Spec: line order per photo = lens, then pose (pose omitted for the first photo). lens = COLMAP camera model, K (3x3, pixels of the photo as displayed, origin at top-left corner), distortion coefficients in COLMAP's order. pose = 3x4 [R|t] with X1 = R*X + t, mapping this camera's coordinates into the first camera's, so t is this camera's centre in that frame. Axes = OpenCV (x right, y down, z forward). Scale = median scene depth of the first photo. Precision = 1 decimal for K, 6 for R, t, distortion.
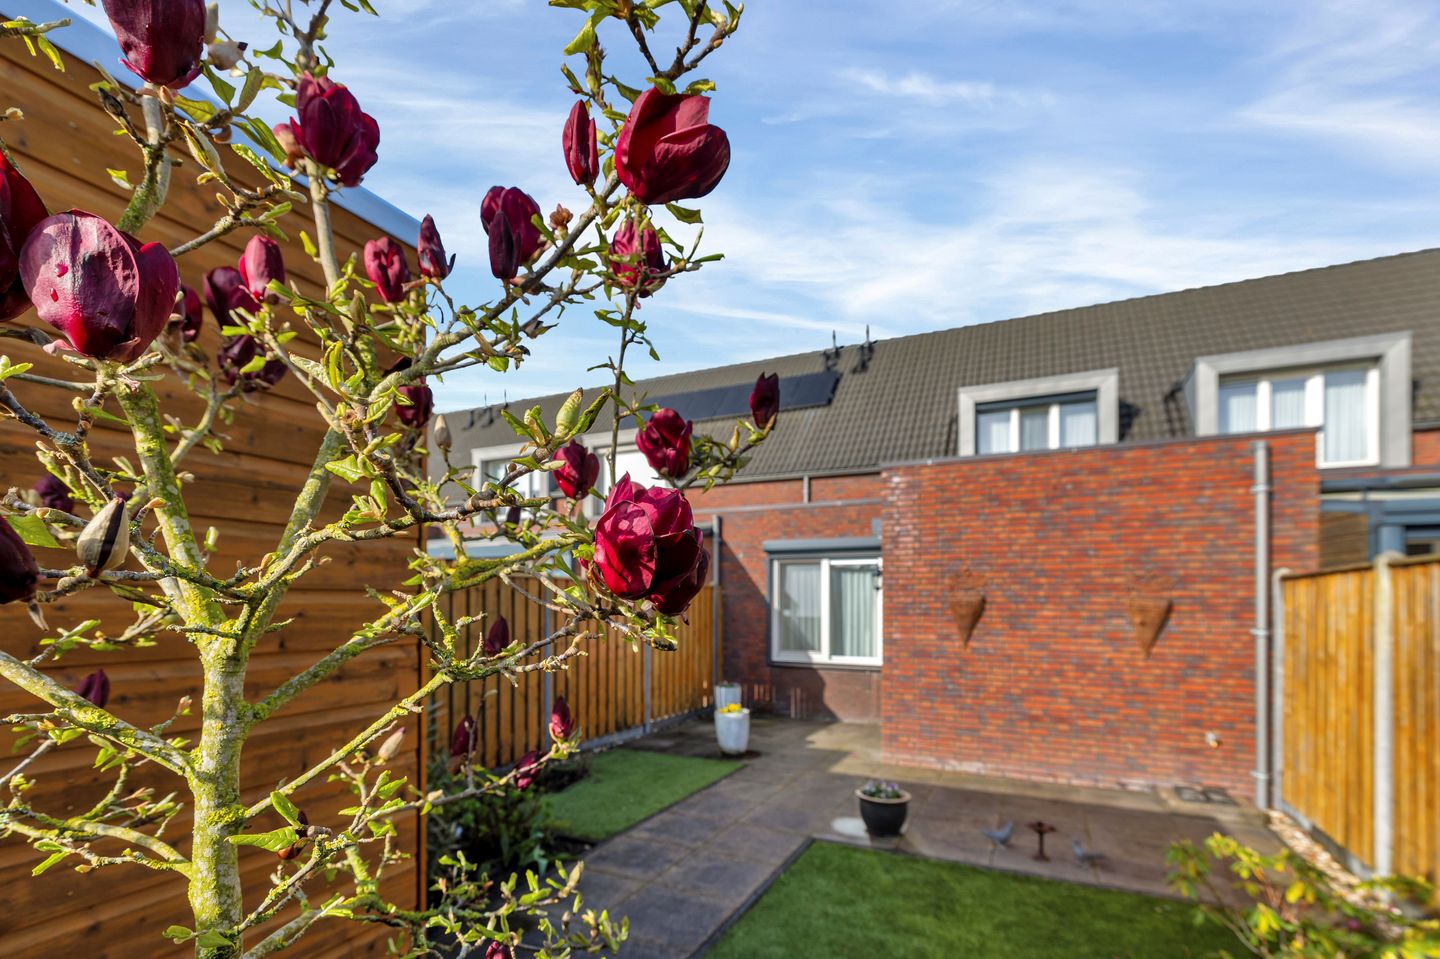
lens RADIAL K [[682.4, 0, 714.5], [0, 682.4, 604.6], [0, 0, 1]] dist [-0.000196, -0.000068]
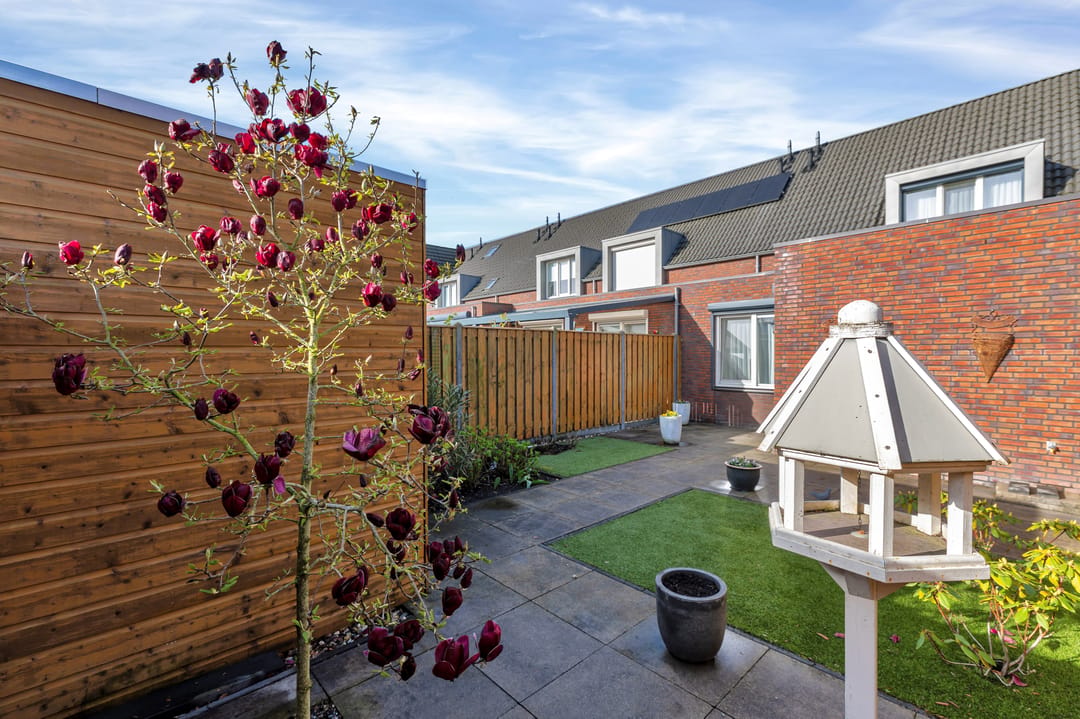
lens RADIAL K [[478.8, 0, 533.7], [0, 478.8, 367.9], [0, 0, 1]] dist [0.000432, 0.000252]
pose [[0.927853, 0.003149, -0.372932, 0.153404], [0.006089, 0.999703, 0.023590, 0.024236], [0.372896, -0.024159, 0.927559, -0.119260]]
